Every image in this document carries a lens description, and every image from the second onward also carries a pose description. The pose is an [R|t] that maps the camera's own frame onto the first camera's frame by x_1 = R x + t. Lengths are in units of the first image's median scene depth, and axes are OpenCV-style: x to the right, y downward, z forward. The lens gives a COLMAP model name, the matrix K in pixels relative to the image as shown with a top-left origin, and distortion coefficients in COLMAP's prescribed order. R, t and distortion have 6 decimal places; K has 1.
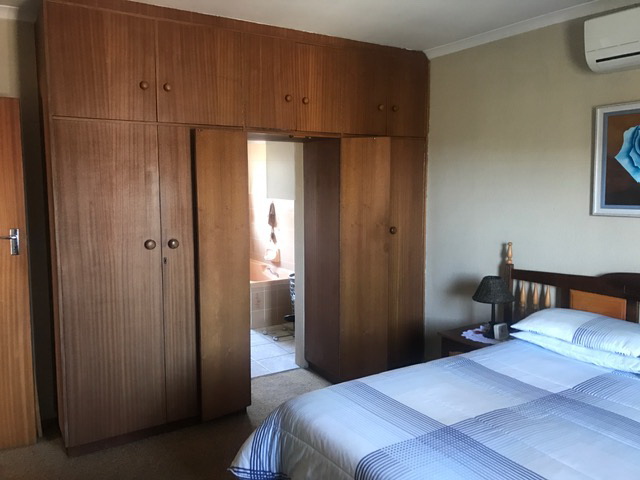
lens RADIAL K [[518.9, 0, 320.9], [0, 518.9, 239.6], [0, 0, 1]] dist [0.053329, -0.043933]
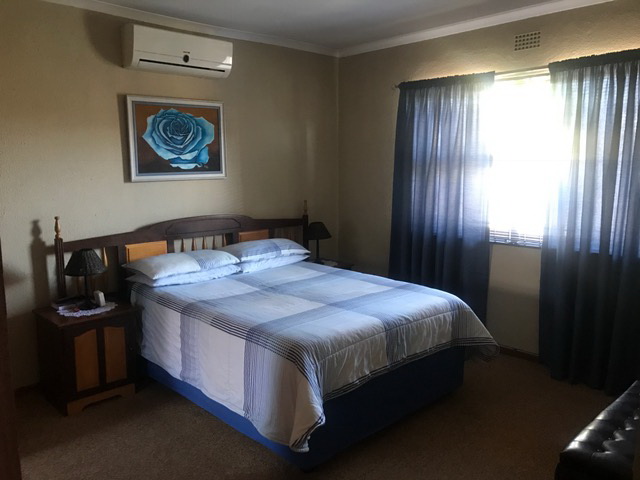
lens RADIAL K [[518.9, 0, 322.4], [0, 518.9, 240.3], [0, 0, 1]] dist [0.053329, -0.043933]
pose [[-0.185511, -0.146256, 0.971697, -0.819775], [0.115906, 0.978701, 0.169439, -0.070907], [-0.975783, 0.144058, -0.164608, 0.801549]]
